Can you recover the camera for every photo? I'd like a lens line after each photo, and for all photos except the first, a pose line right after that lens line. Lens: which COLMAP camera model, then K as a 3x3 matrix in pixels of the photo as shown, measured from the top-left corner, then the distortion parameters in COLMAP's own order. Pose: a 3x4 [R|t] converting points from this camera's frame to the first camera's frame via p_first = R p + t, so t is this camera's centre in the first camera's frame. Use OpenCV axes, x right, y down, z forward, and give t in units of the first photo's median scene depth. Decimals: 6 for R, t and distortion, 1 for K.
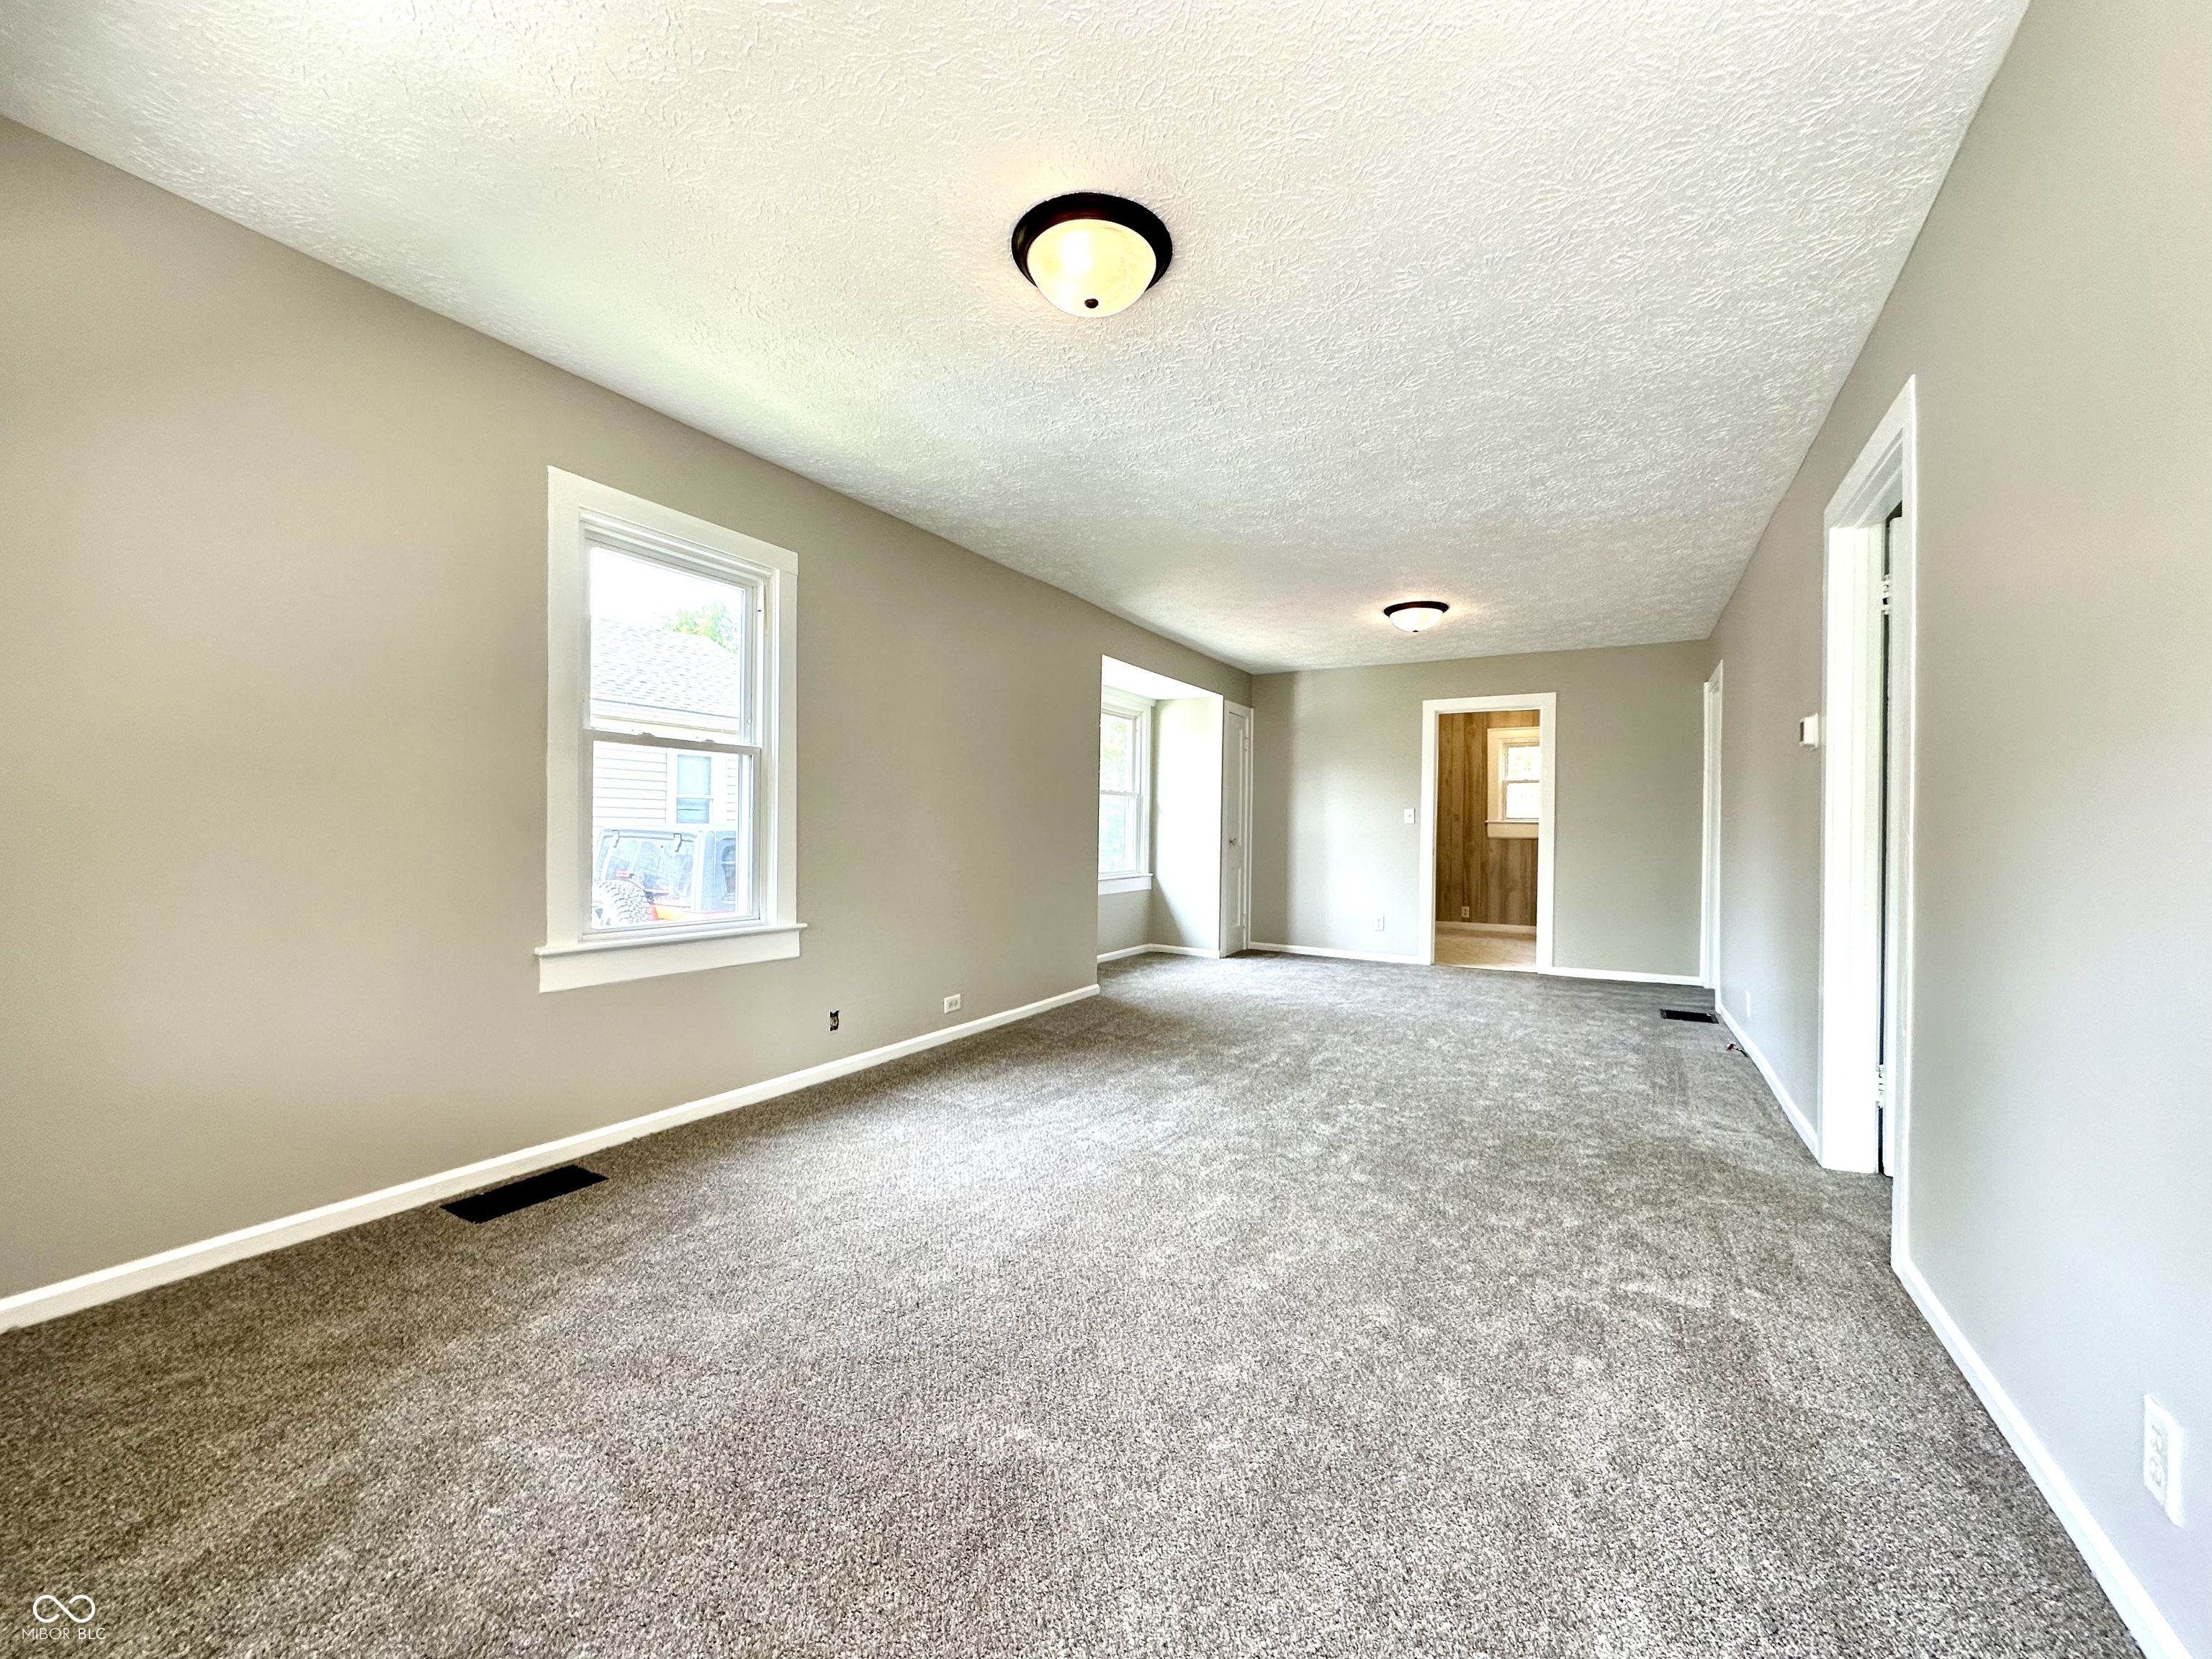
lens RADIAL K [[880.1, 0, 1111.5], [0, 880.1, 822.2], [0, 0, 1]] dist [-0.003825, 0.001093]
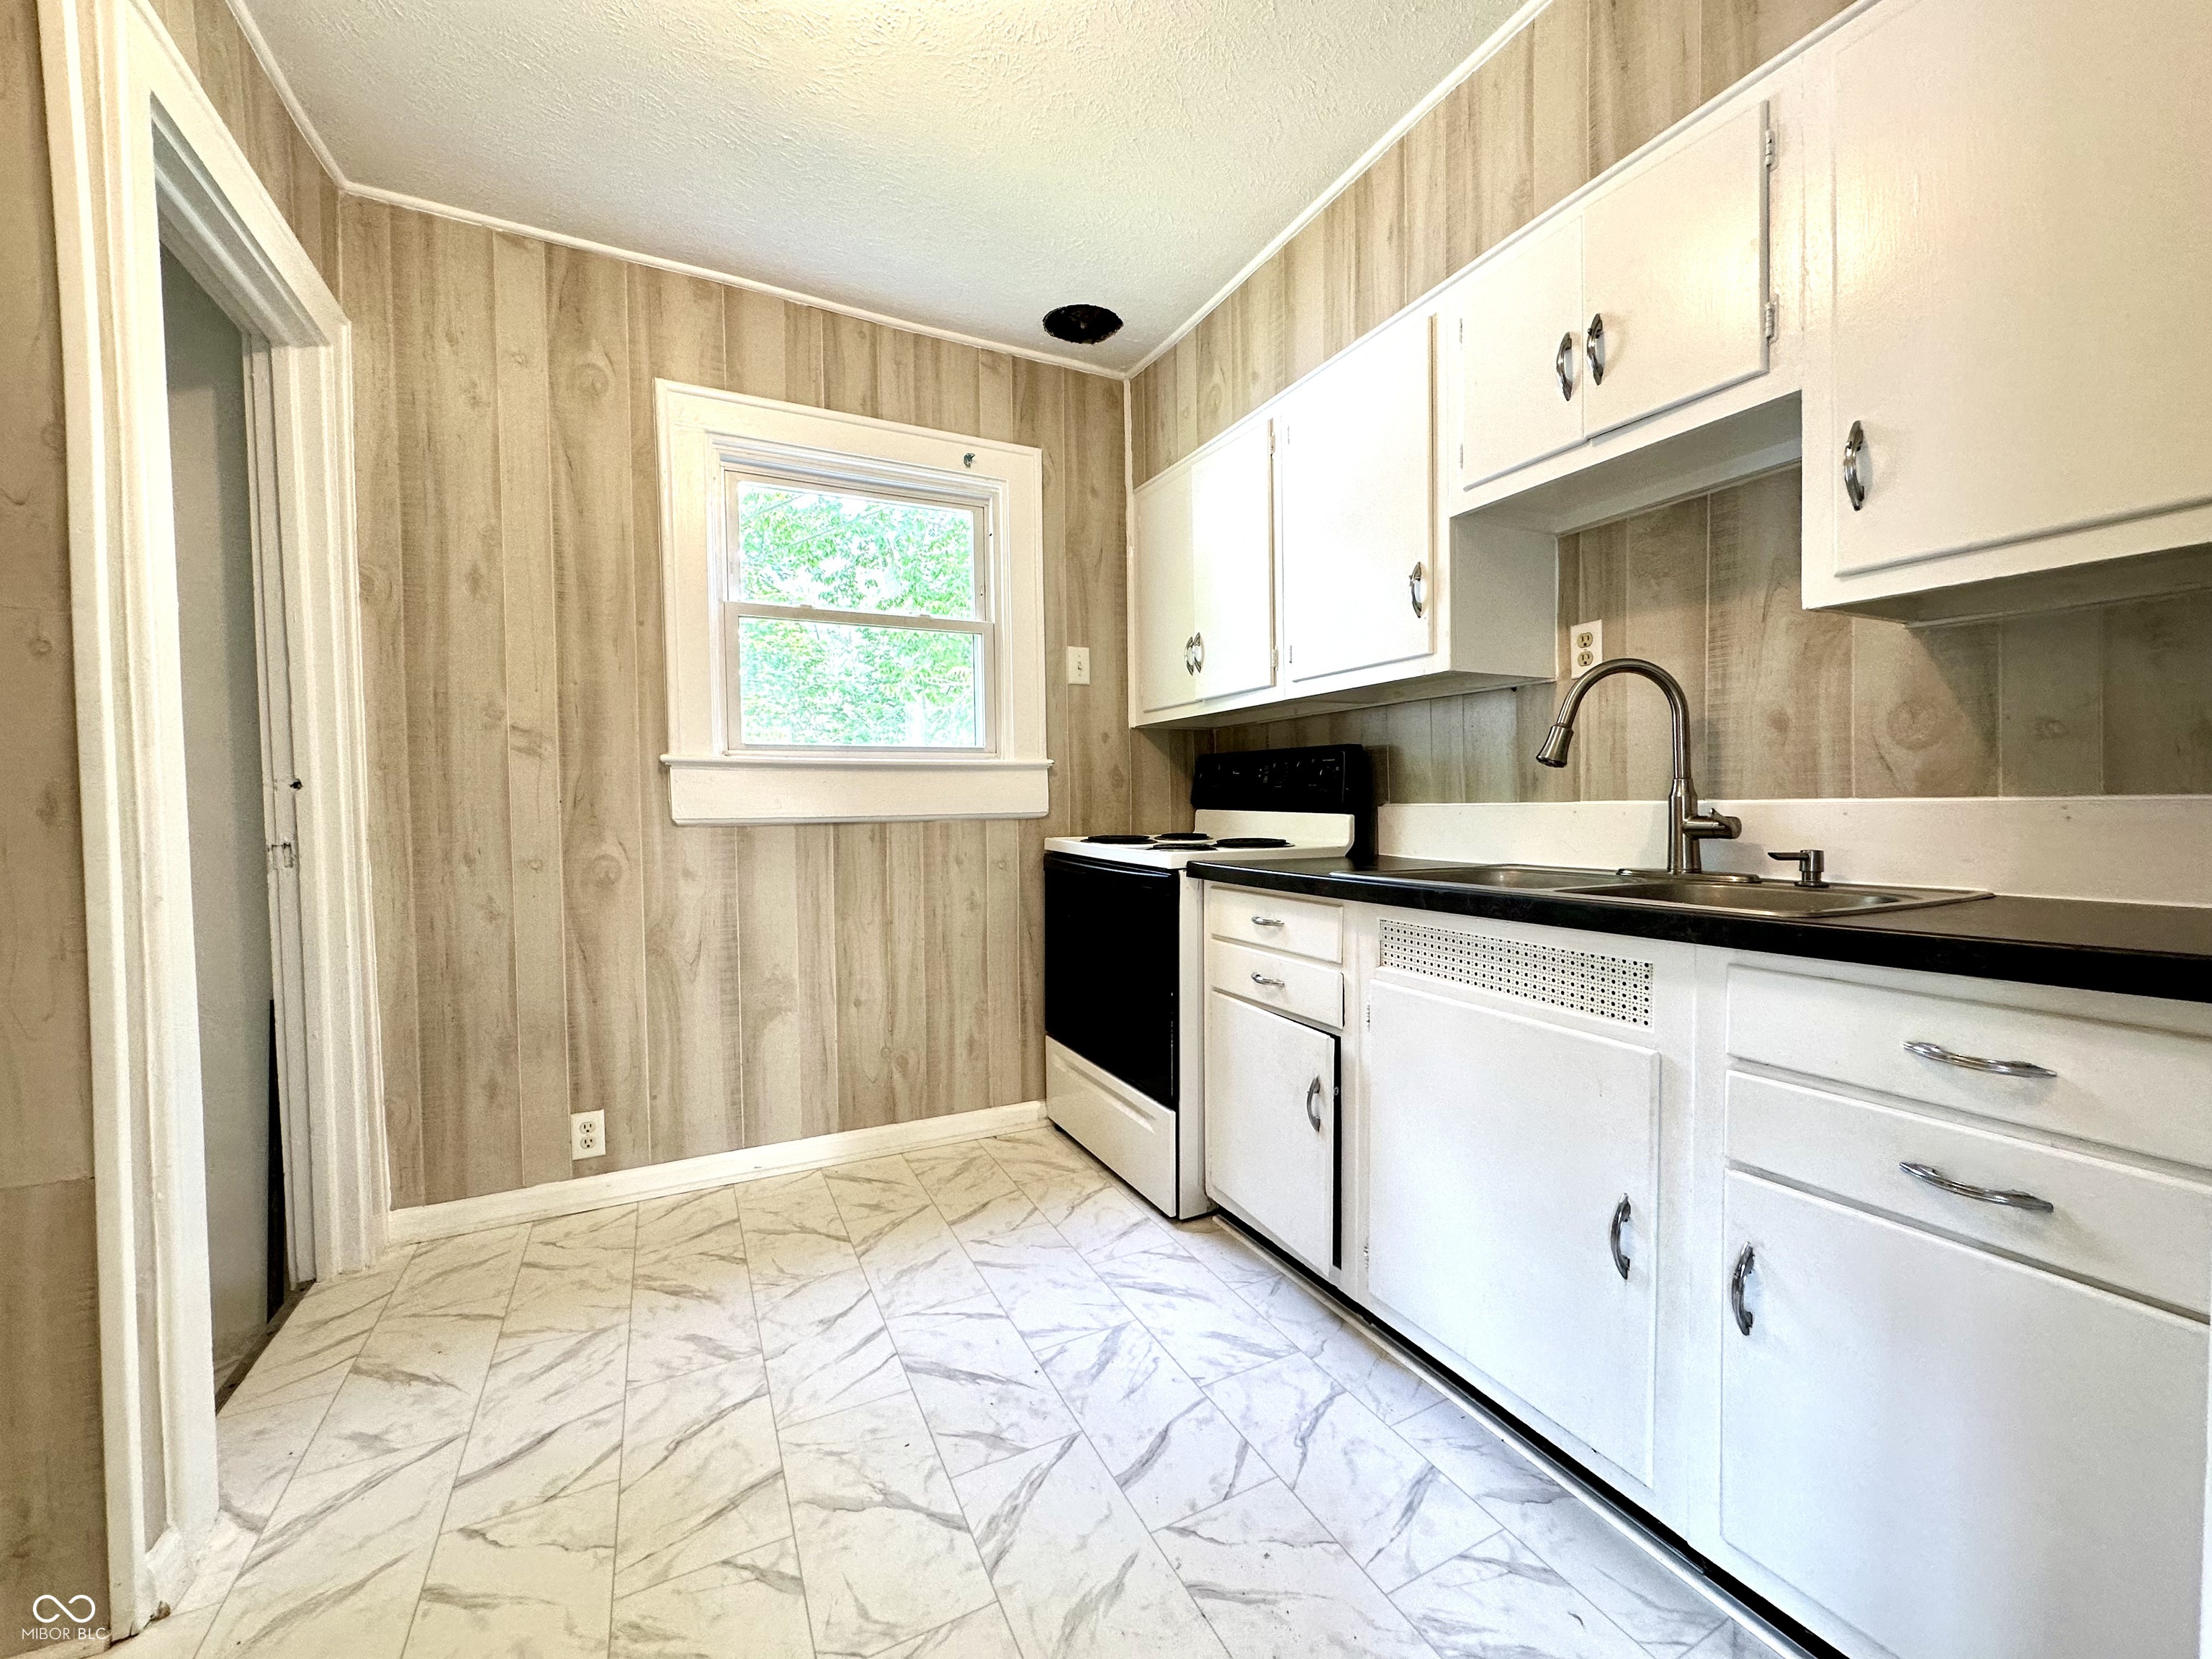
lens RADIAL K [[880.1, 0, 1100.1], [0, 880.1, 832.1], [0, 0, 1]] dist [-0.003825, 0.001093]
pose [[0.555754, -0.047472, 0.829990, 0.692498], [0.013658, 0.998755, 0.047980, 0.023263], [-0.831235, -0.015329, 0.555710, 1.829116]]
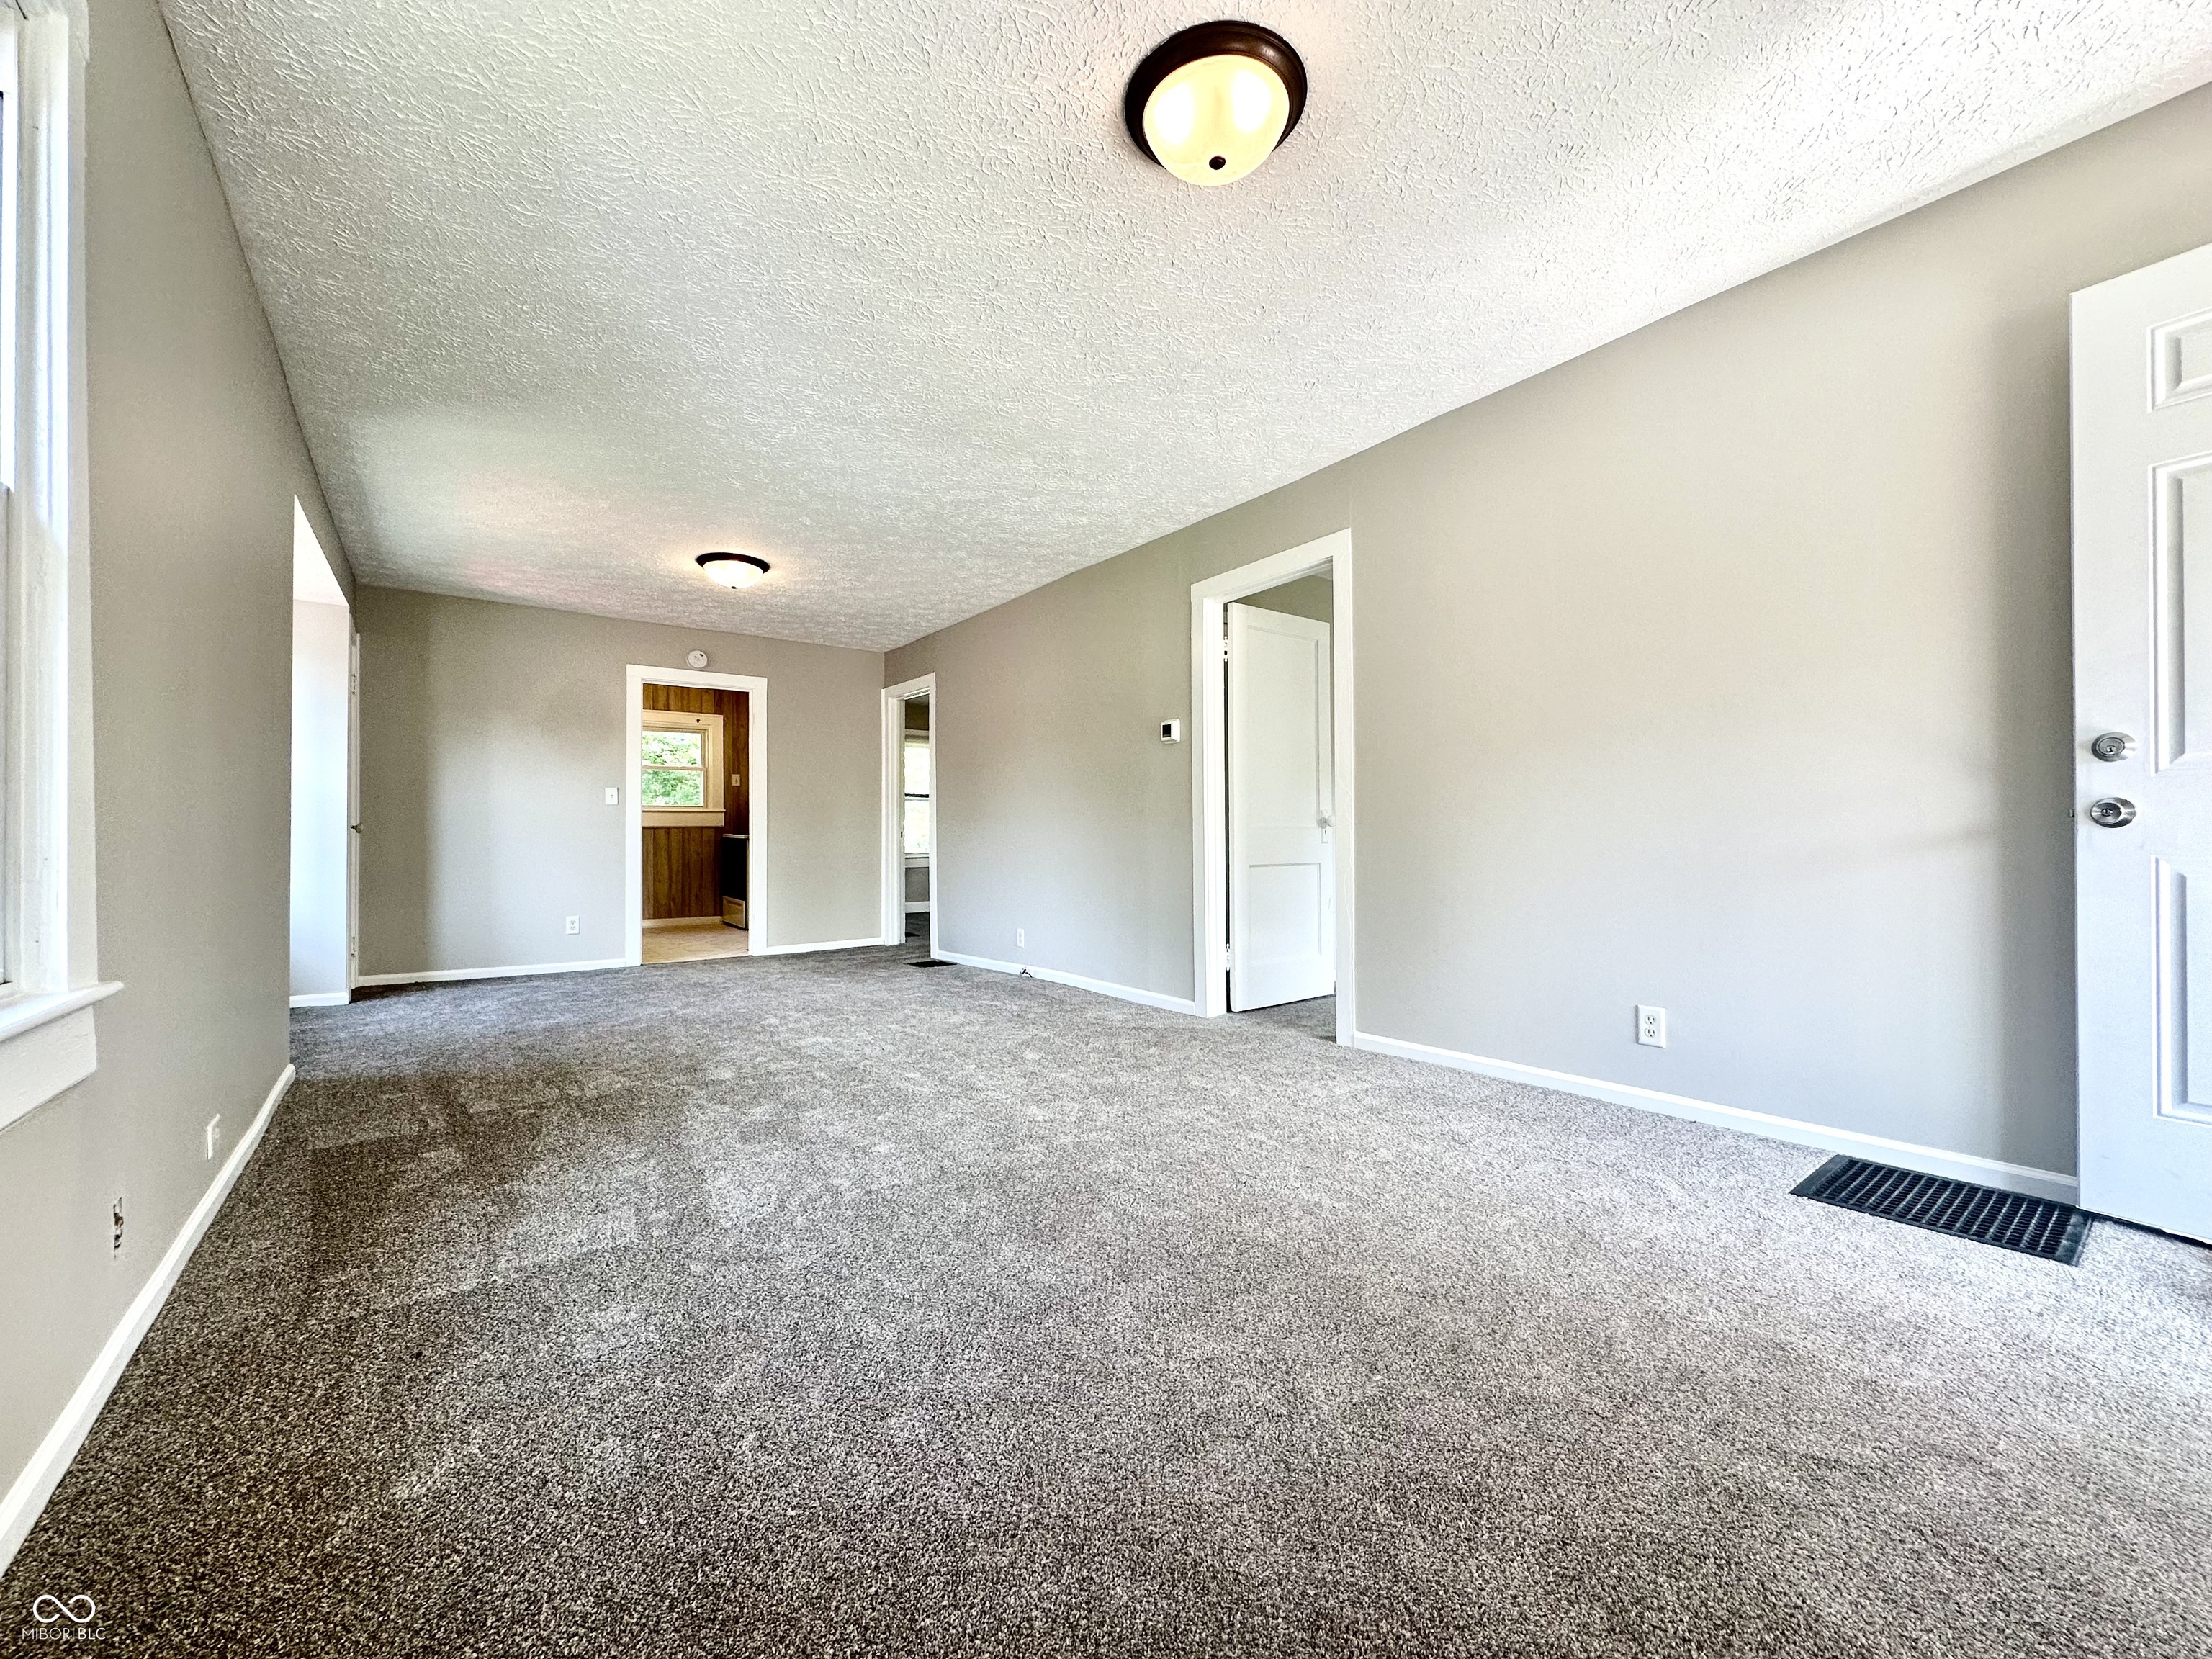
lens RADIAL K [[880.1, 0, 1107.3], [0, 880.1, 833.4], [0, 0, 1]] dist [-0.003825, 0.001093]
pose [[0.395723, -0.011135, 0.918302, -0.478340], [0.003877, 0.999938, 0.010454, 0.040978], [-0.918362, -0.000577, 0.395741, 0.402991]]
